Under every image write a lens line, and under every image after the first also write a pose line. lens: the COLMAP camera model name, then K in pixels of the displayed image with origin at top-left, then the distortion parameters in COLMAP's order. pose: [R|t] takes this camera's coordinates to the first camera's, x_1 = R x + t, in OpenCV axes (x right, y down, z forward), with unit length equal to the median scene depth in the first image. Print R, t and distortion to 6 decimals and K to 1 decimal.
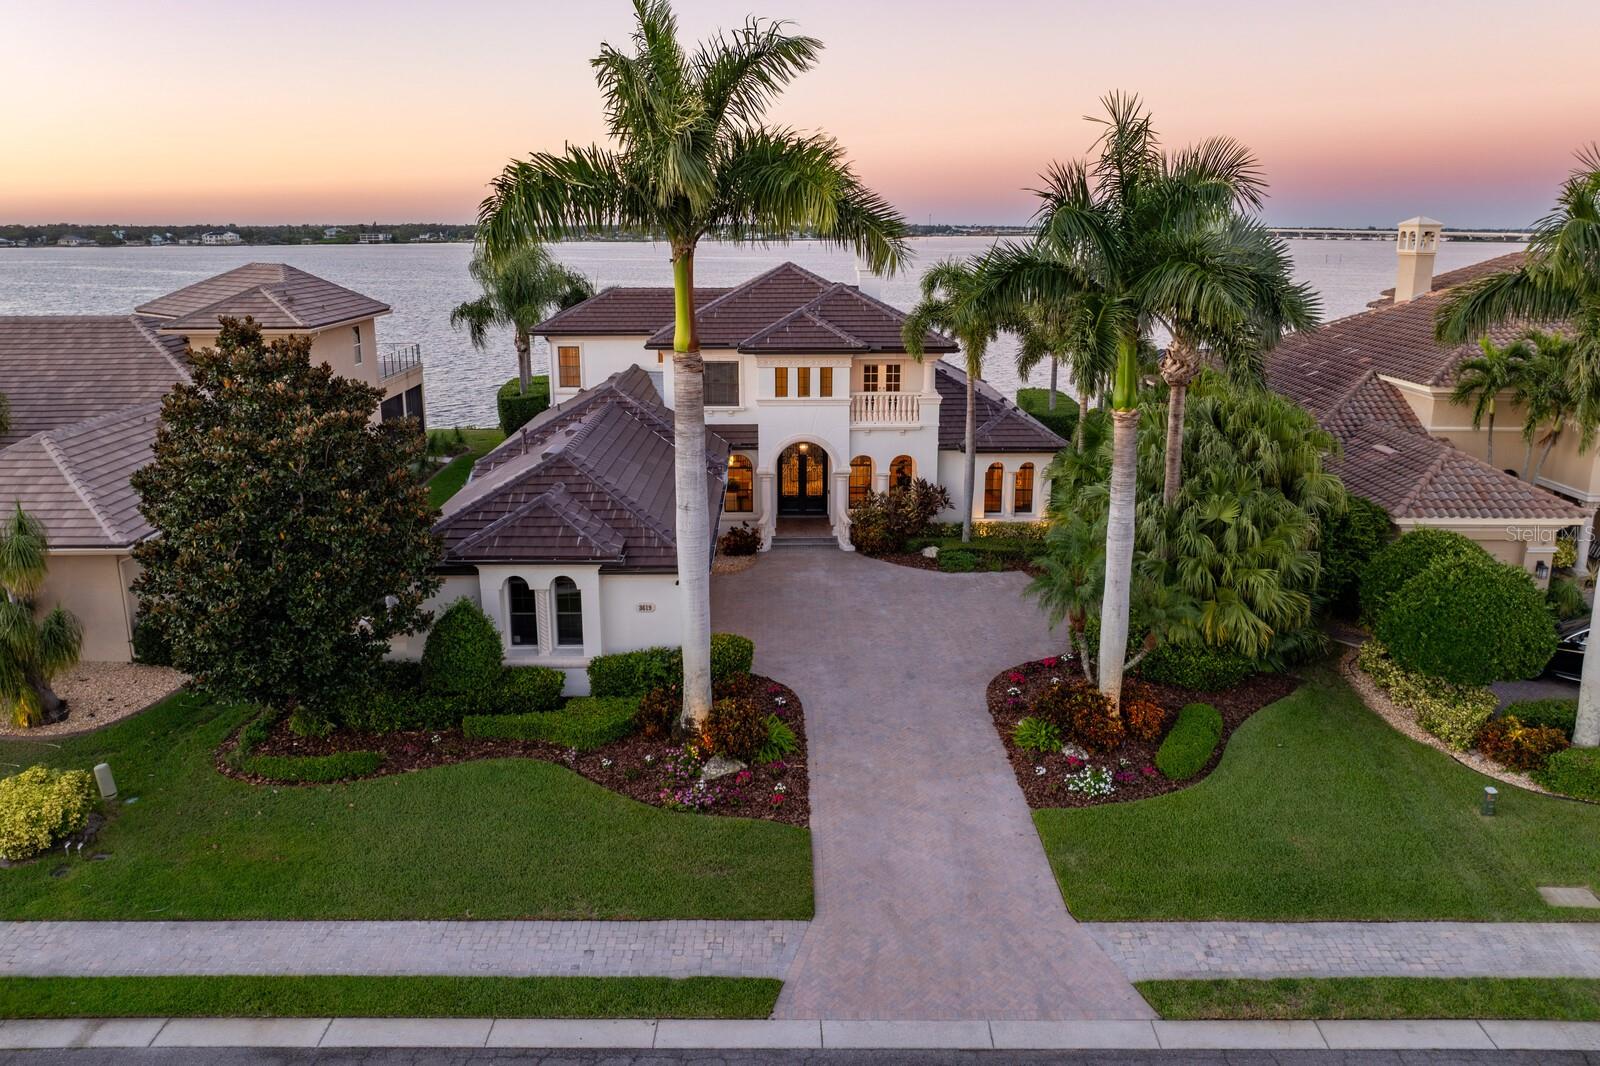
lens RADIAL K [[1094.6, 0, 800.0], [0, 1094.6, 533.0], [0, 0, 1]] dist [-0.035644, -0.000250]
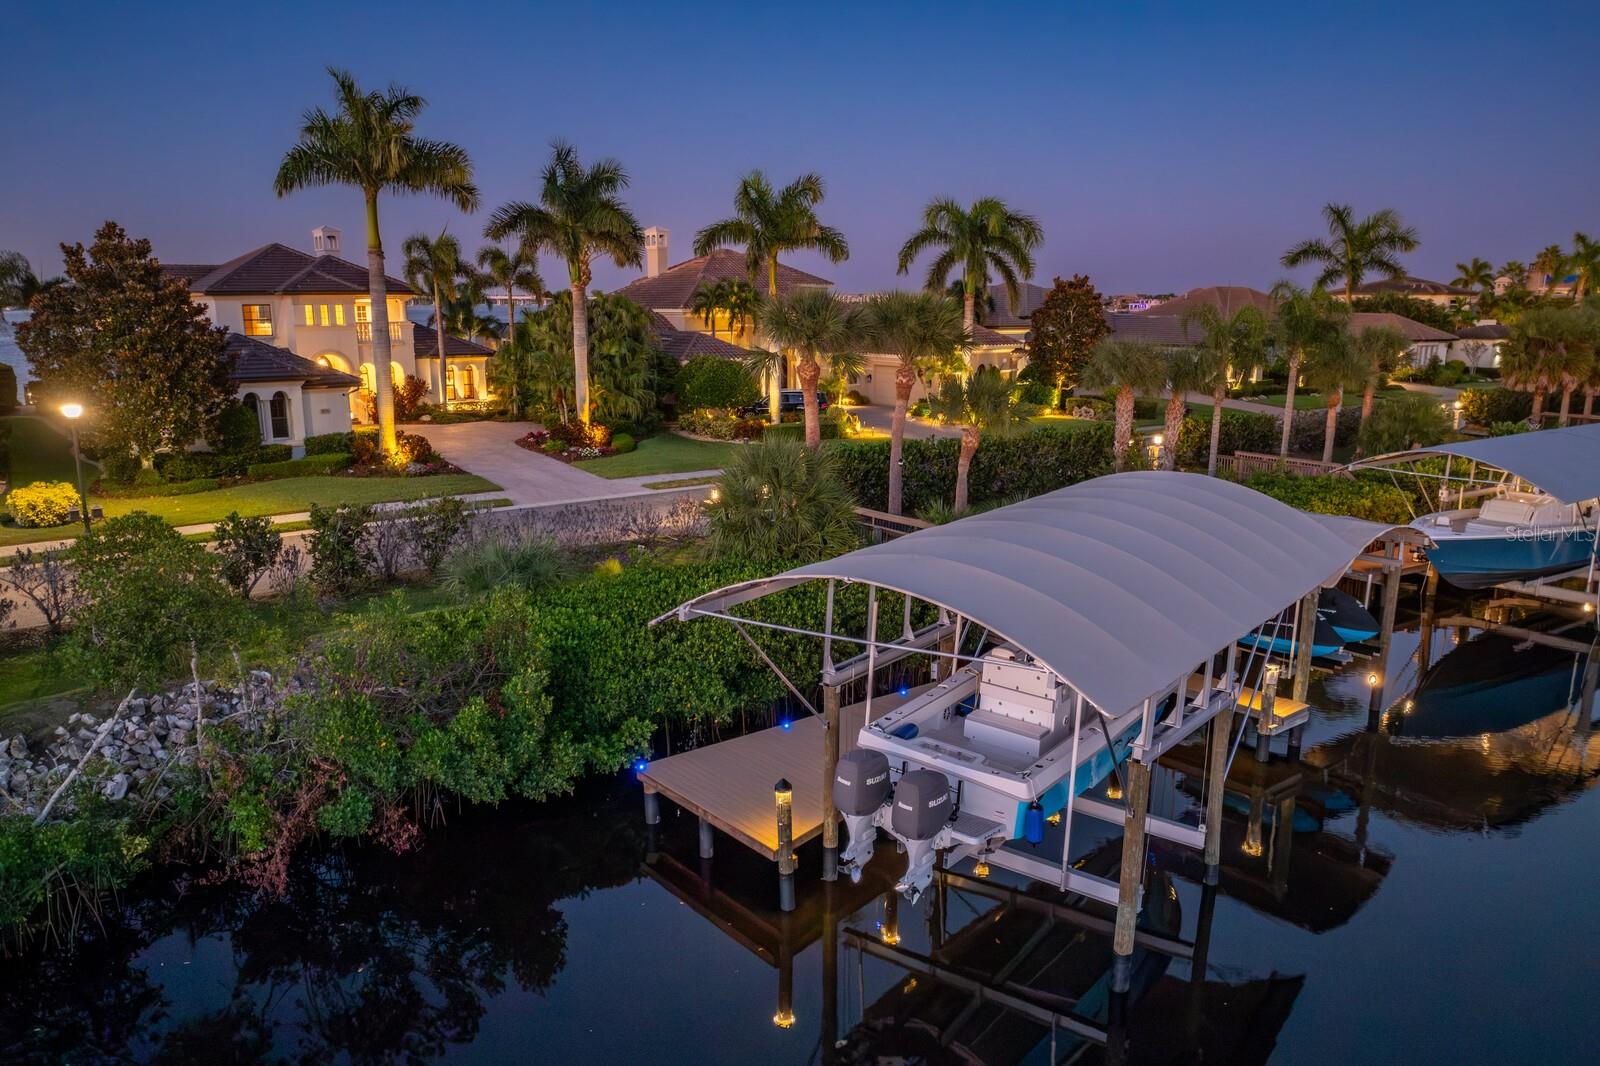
lens RADIAL K [[1087.9, 0, 800.0], [0, 1087.9, 533.0], [0, 0, 1]] dist [-0.040106, 0.008438]
pose [[0.781519, -0.129545, 0.610284, -0.673774], [0.159315, 0.987212, 0.005539, 0.400991], [-0.603197, 0.092898, 0.792164, -0.850707]]
